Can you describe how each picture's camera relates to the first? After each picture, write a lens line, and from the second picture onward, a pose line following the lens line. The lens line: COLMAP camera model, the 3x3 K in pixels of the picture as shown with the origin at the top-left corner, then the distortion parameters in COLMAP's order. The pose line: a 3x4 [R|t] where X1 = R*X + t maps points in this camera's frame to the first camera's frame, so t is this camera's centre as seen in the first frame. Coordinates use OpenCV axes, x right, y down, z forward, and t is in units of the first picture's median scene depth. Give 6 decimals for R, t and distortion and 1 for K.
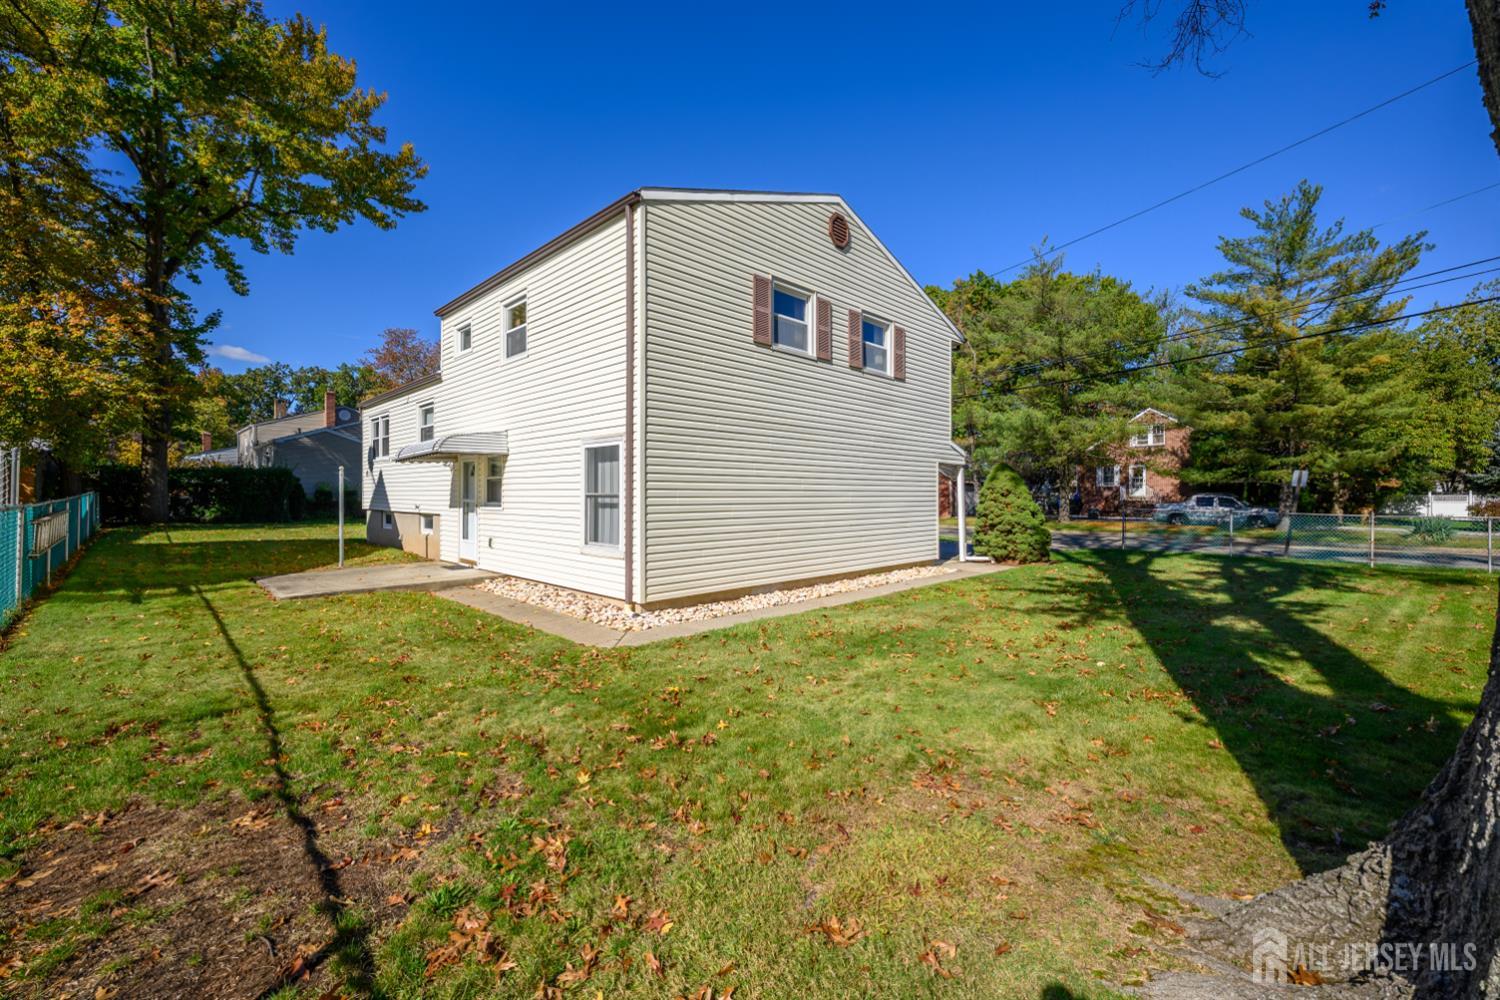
lens RADIAL K [[600.0, 0, 750.0], [0, 600.0, 500.0], [0, 0, 1]] dist [-0.000689, -0.000178]
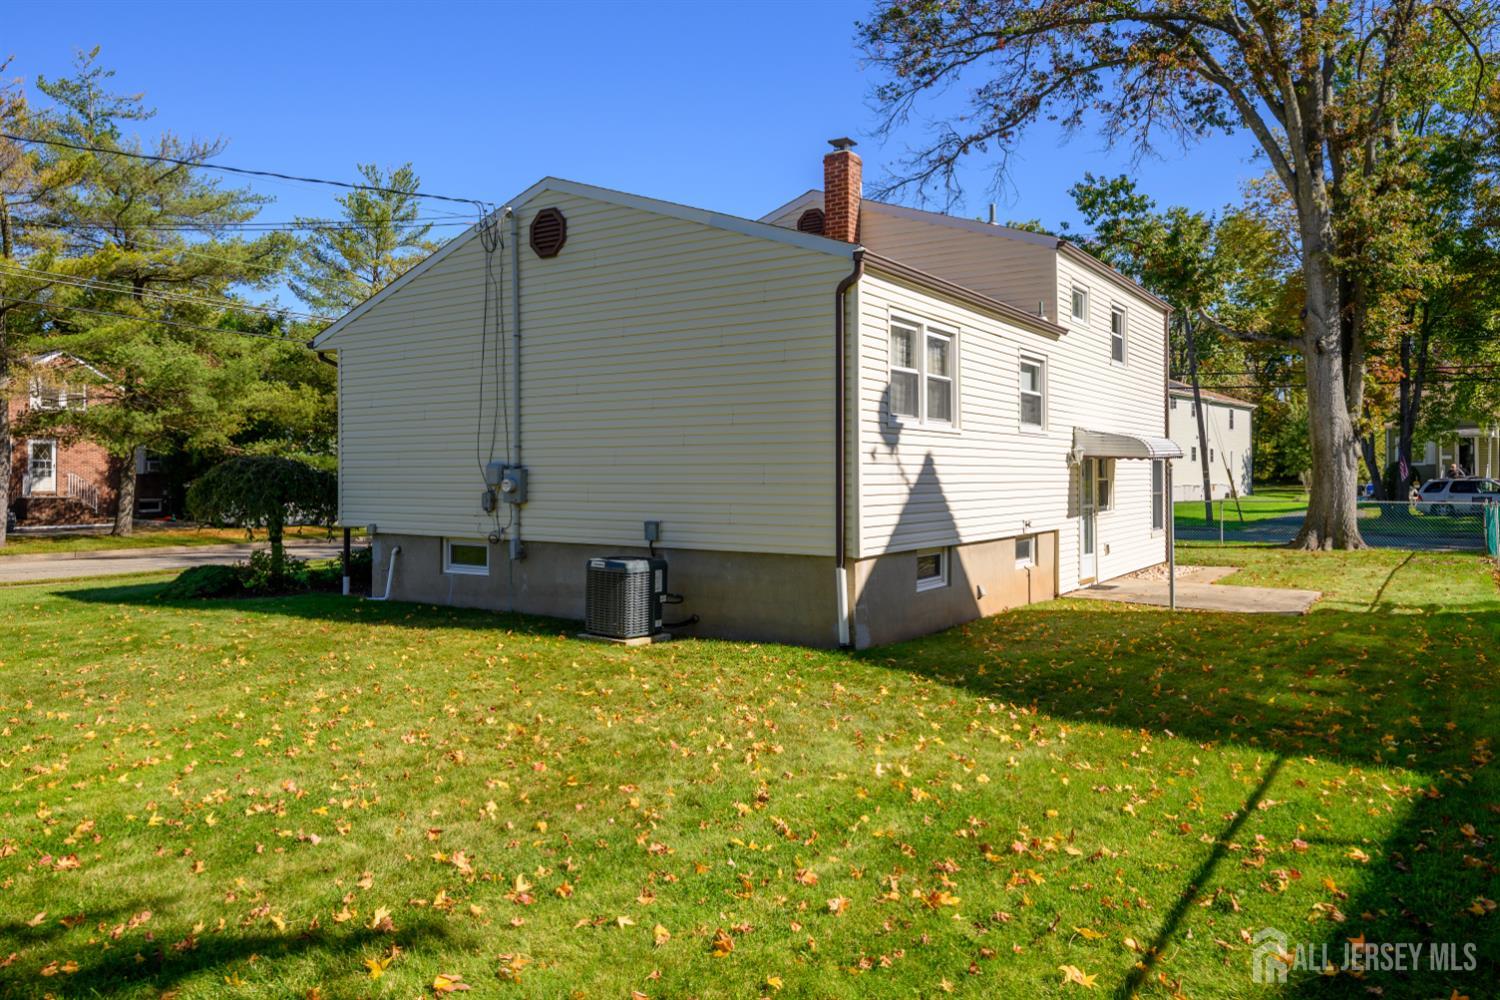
lens RADIAL K [[1039.4, 0, 750.0], [0, 1039.4, 500.0], [0, 0, 1]] dist [-0.001091, -0.000149]
pose [[-0.185665, -0.022695, 0.982351, -1.849118], [0.013094, 0.999587, 0.025568, -0.052052], [-0.982526, 0.017610, -0.185291, 1.779513]]
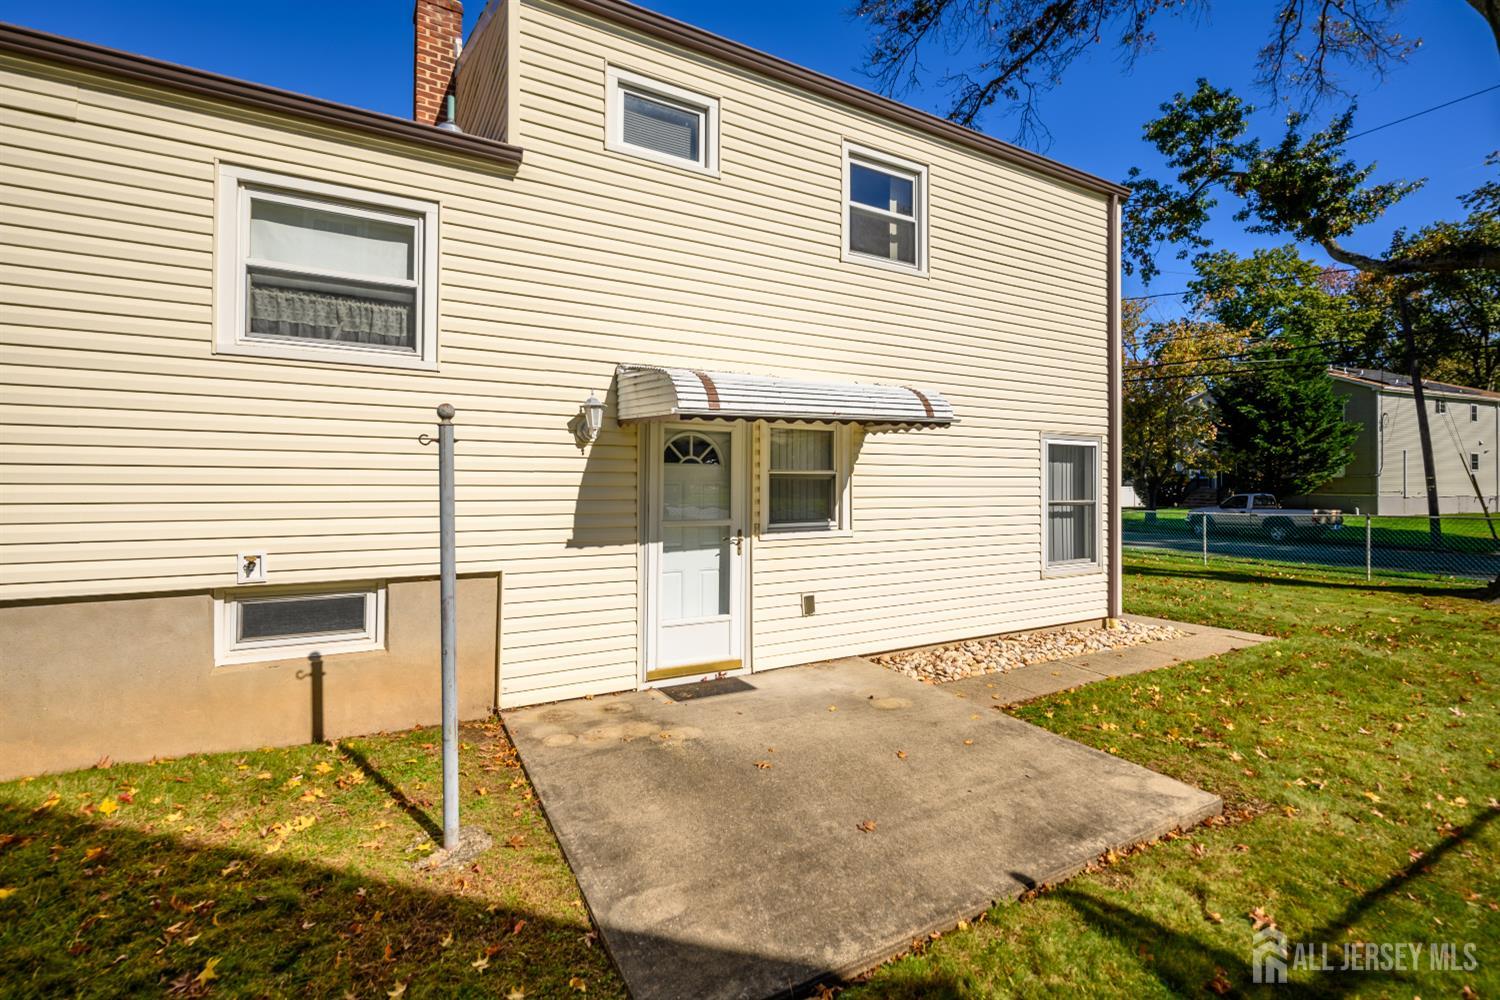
lens RADIAL K [[686.6, 0, 750.0], [0, 686.6, 500.0], [0, 0, 1]] dist [-0.001571, -0.000222]
pose [[0.270304, -0.013758, 0.962677, -0.950675], [0.012690, 0.999862, 0.010726, -0.020419], [-0.962691, 0.009317, 0.270442, 0.858859]]
